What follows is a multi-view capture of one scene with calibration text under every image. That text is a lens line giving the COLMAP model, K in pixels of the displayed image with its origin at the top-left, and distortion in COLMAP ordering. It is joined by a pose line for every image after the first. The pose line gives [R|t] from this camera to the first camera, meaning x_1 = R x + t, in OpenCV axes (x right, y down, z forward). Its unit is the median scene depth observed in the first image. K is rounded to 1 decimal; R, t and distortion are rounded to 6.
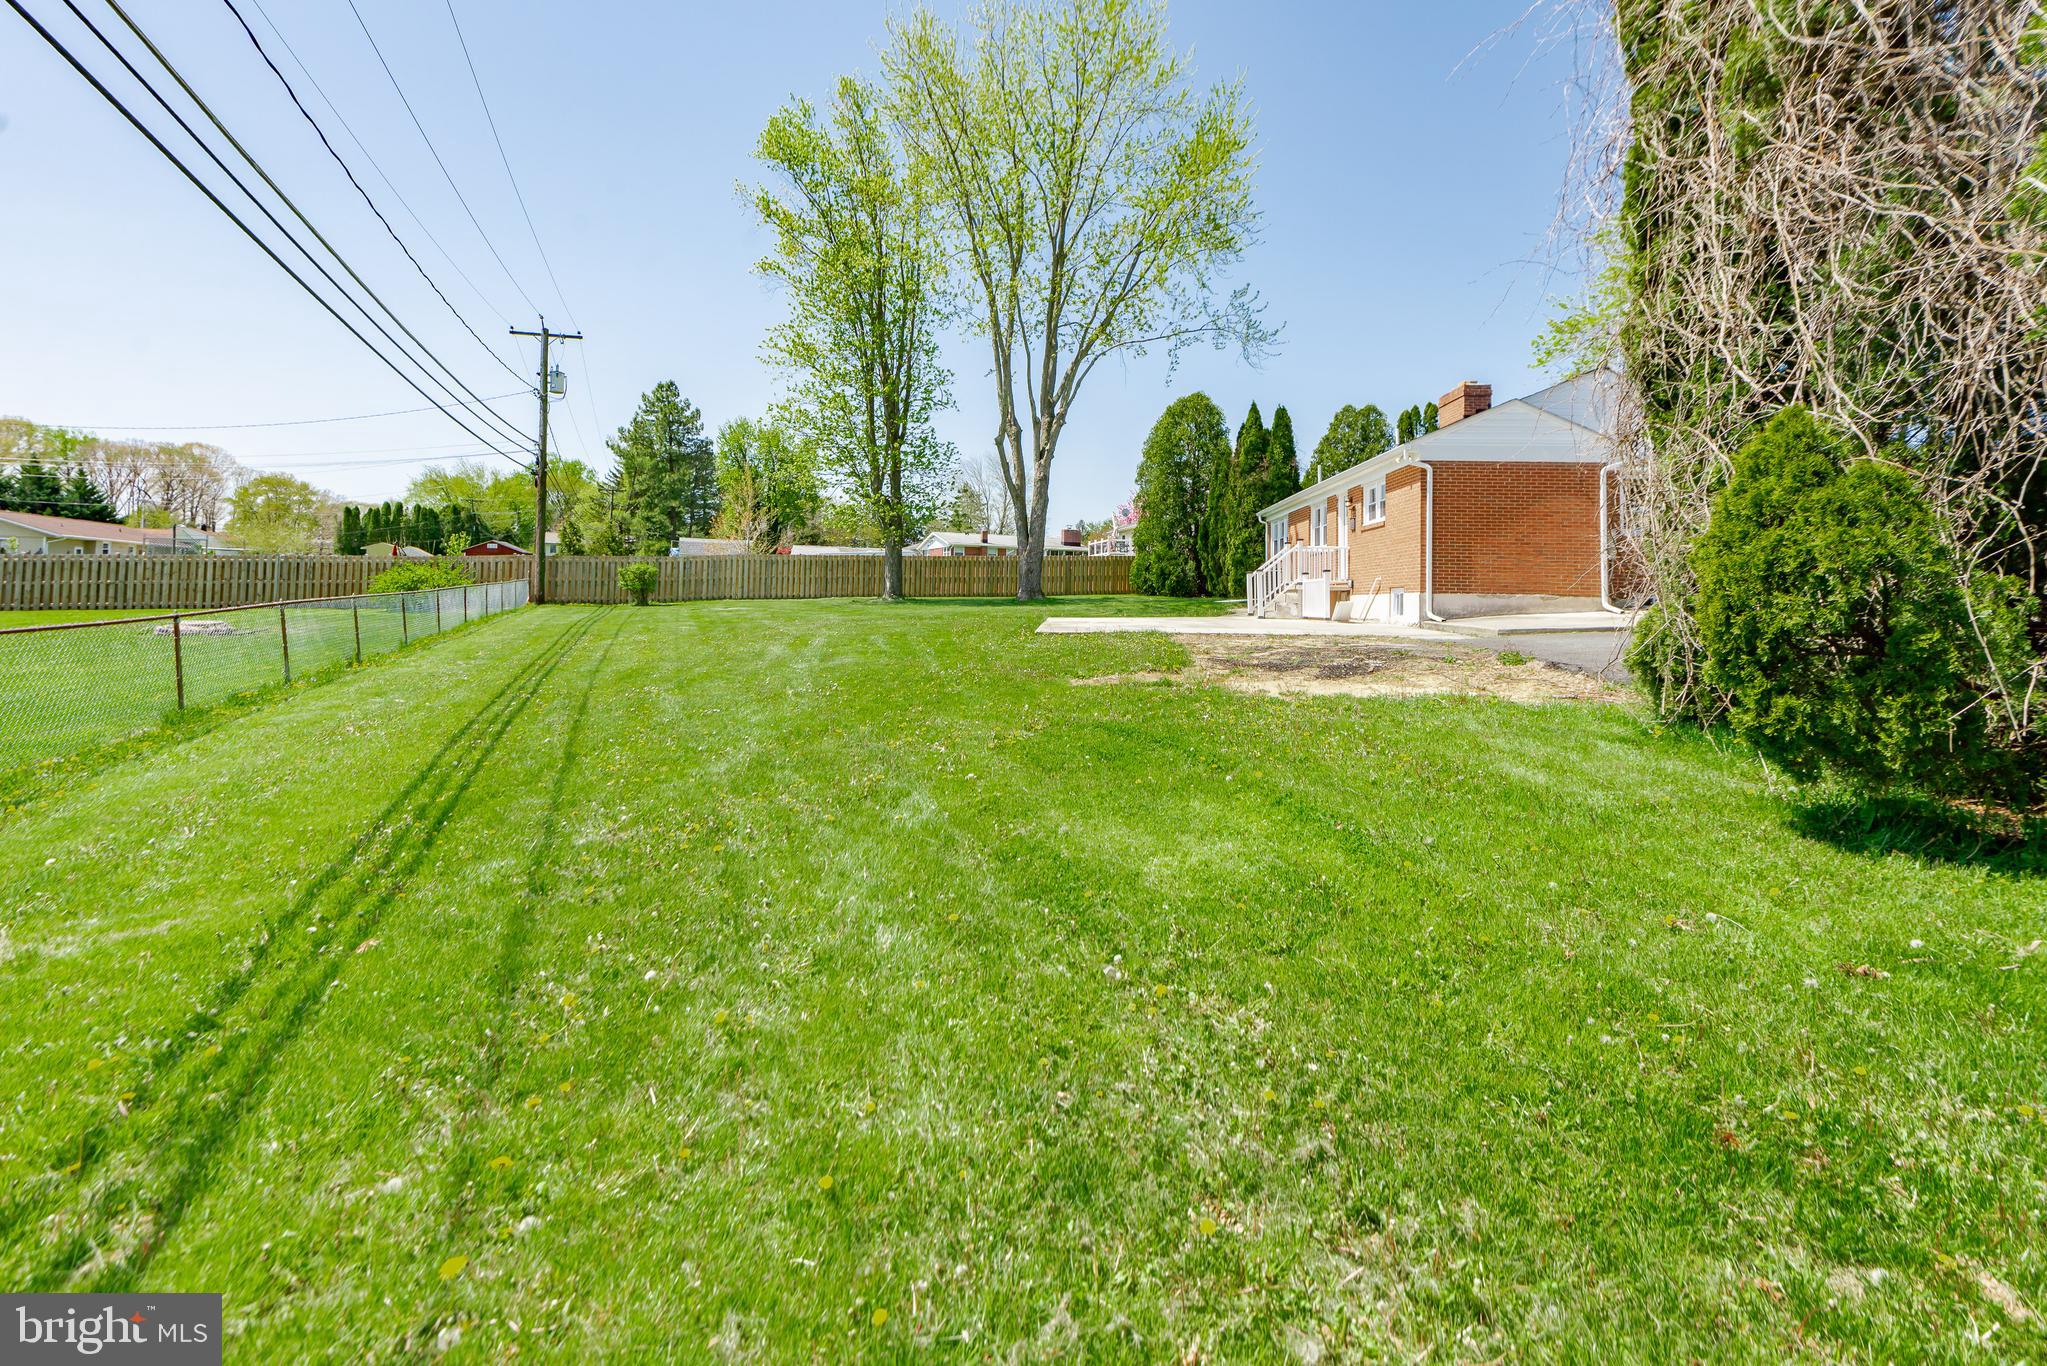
lens RADIAL K [[954.7, 0, 1023.2], [0, 954.7, 619.6], [0, 0, 1]] dist [0.001708, 0.000398]
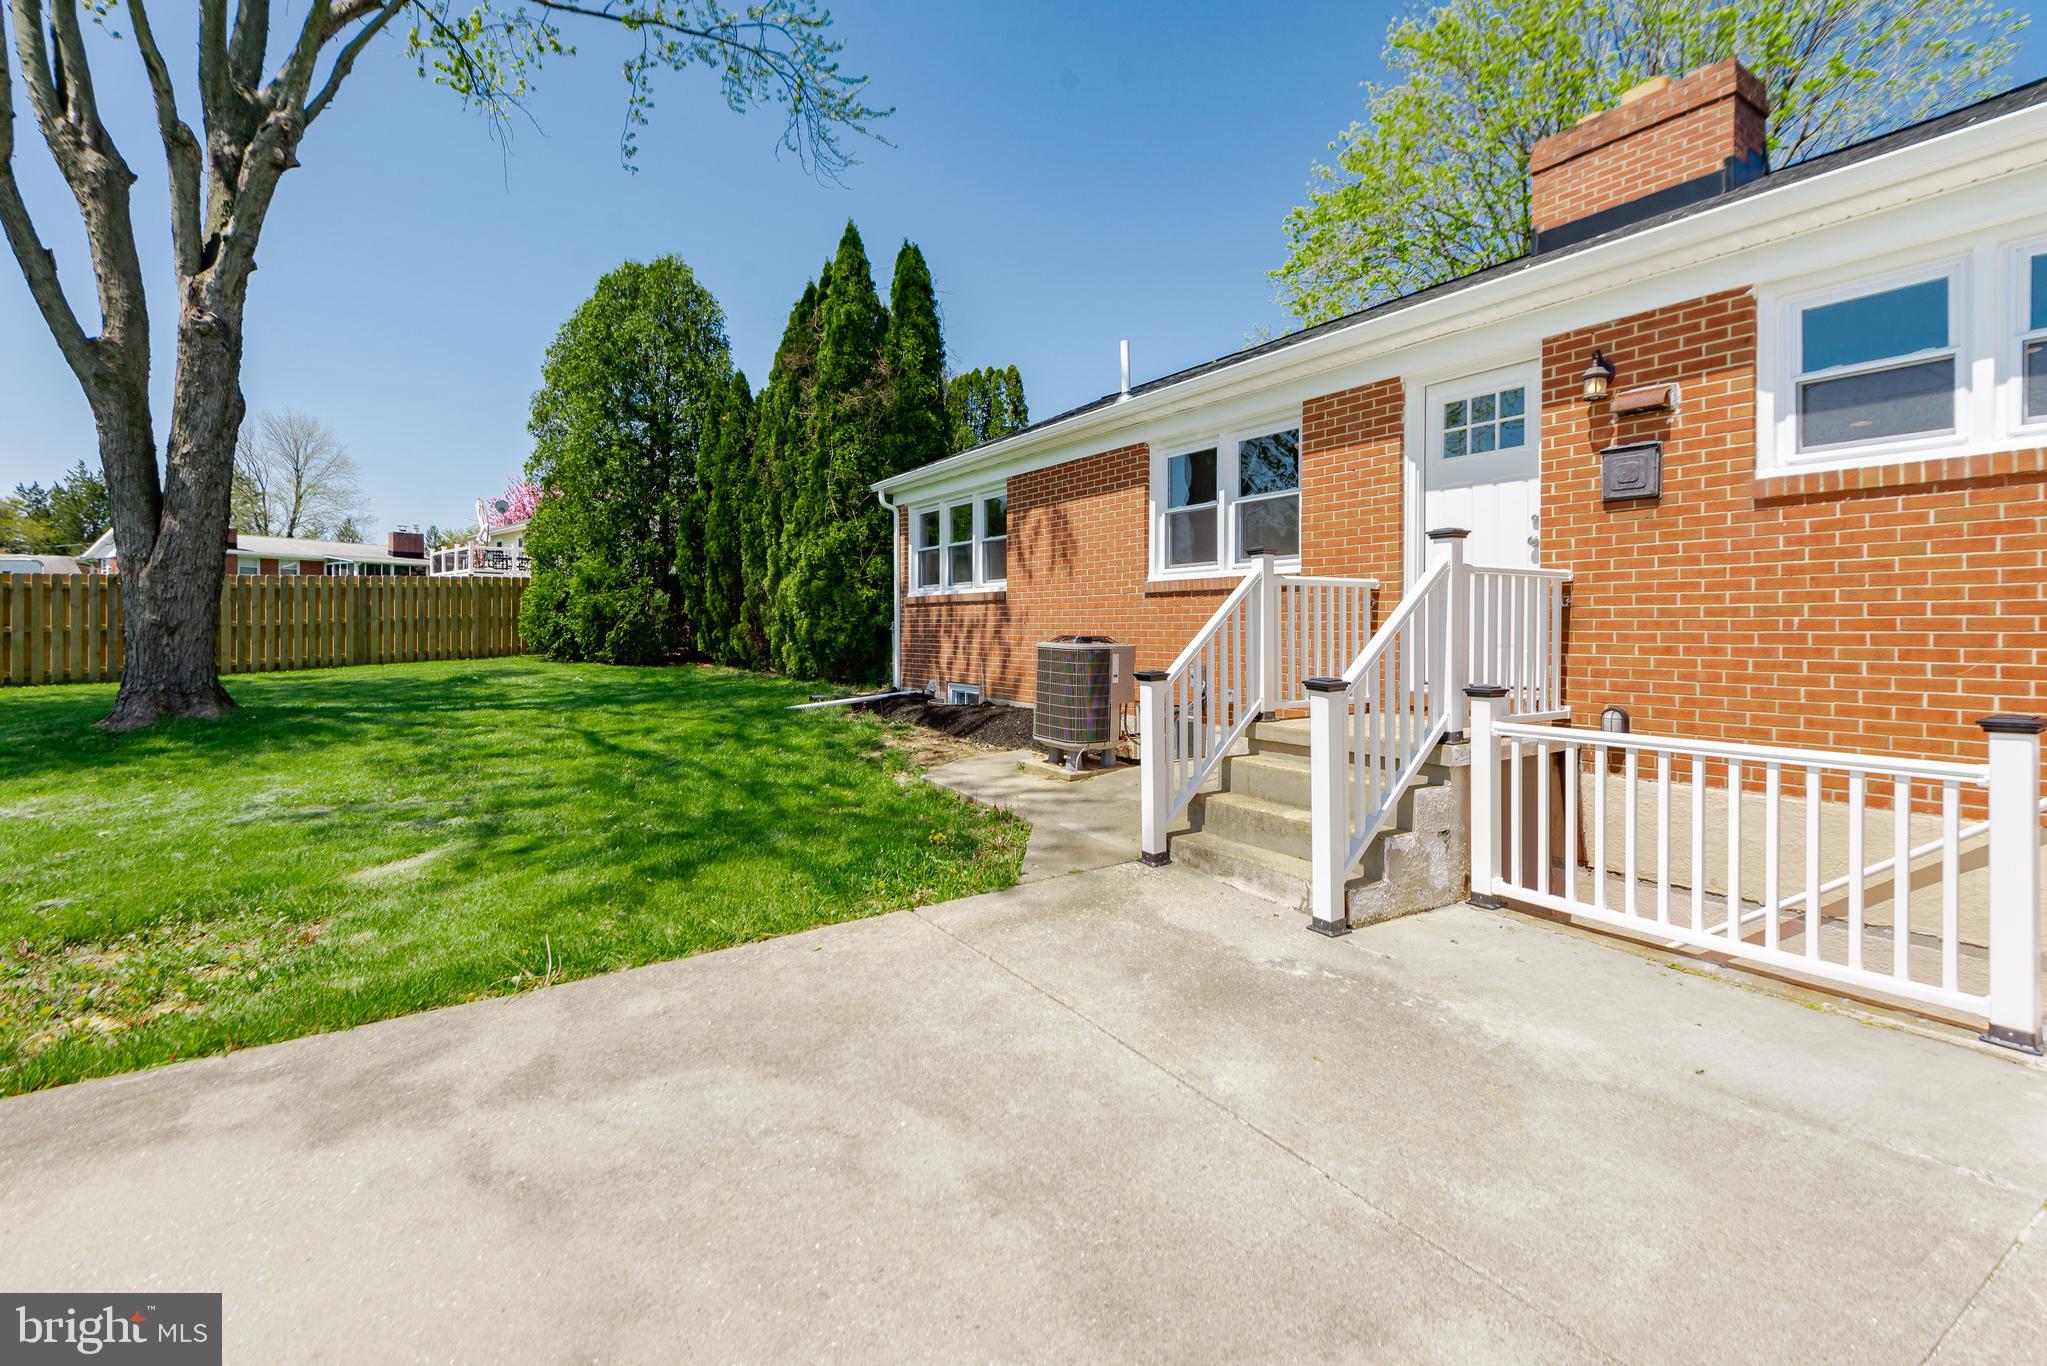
lens RADIAL K [[954.7, 0, 1023.2], [0, 954.7, 619.6], [0, 0, 1]] dist [0.001708, 0.000398]
pose [[0.820857, -0.009585, 0.571053, 0.057421], [0.022274, 0.999636, -0.015238, -0.041582], [-0.570699, 0.025227, 0.820772, 0.583133]]
